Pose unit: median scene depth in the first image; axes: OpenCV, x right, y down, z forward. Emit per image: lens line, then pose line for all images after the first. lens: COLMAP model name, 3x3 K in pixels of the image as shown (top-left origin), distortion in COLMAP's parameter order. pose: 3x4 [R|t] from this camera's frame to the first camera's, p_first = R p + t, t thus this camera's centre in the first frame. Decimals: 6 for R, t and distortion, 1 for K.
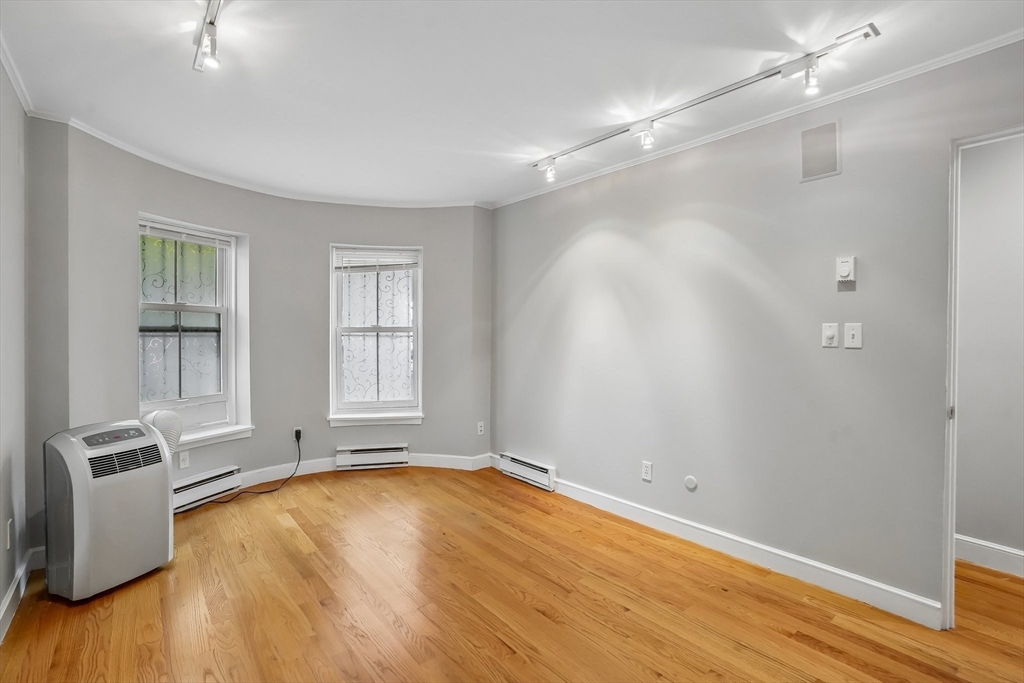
lens RADIAL K [[474.2, 0, 510.4], [0, 474.2, 338.3], [0, 0, 1]] dist [-0.051966, 0.024669]
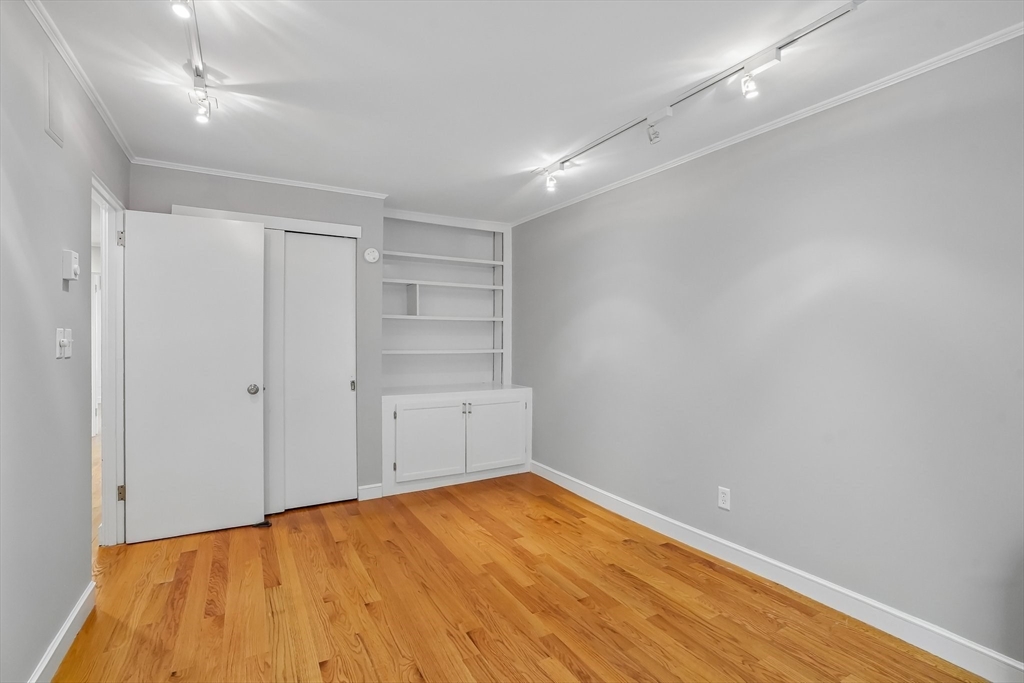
lens RADIAL K [[474.2, 0, 510.4], [0, 474.2, 338.3], [0, 0, 1]] dist [-0.051966, 0.024669]
pose [[-0.986206, -0.008161, 0.165324, -0.137030], [-0.006606, 0.999929, 0.009951, -0.017350], [-0.165393, 0.008721, -0.986189, 1.059839]]
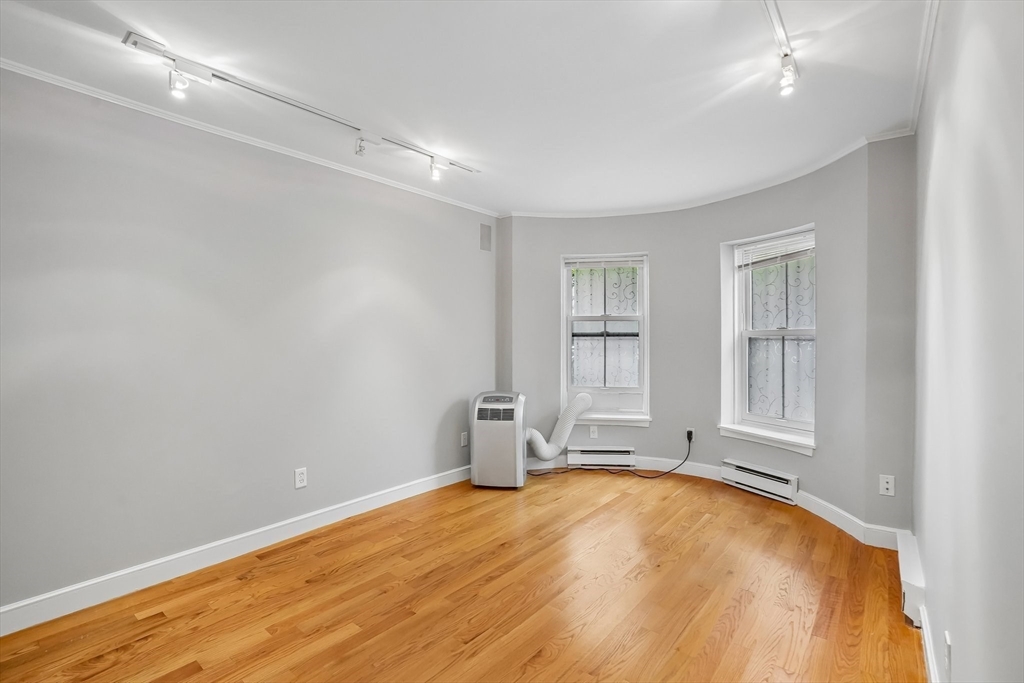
lens RADIAL K [[474.2, 0, 510.4], [0, 474.2, 338.3], [0, 0, 1]] dist [-0.051966, 0.024669]
pose [[0.201233, -0.000067, -0.979543, 0.540379], [-0.007367, 0.999972, -0.001582, -0.004104], [0.979516, 0.007534, 0.201227, 0.452855]]
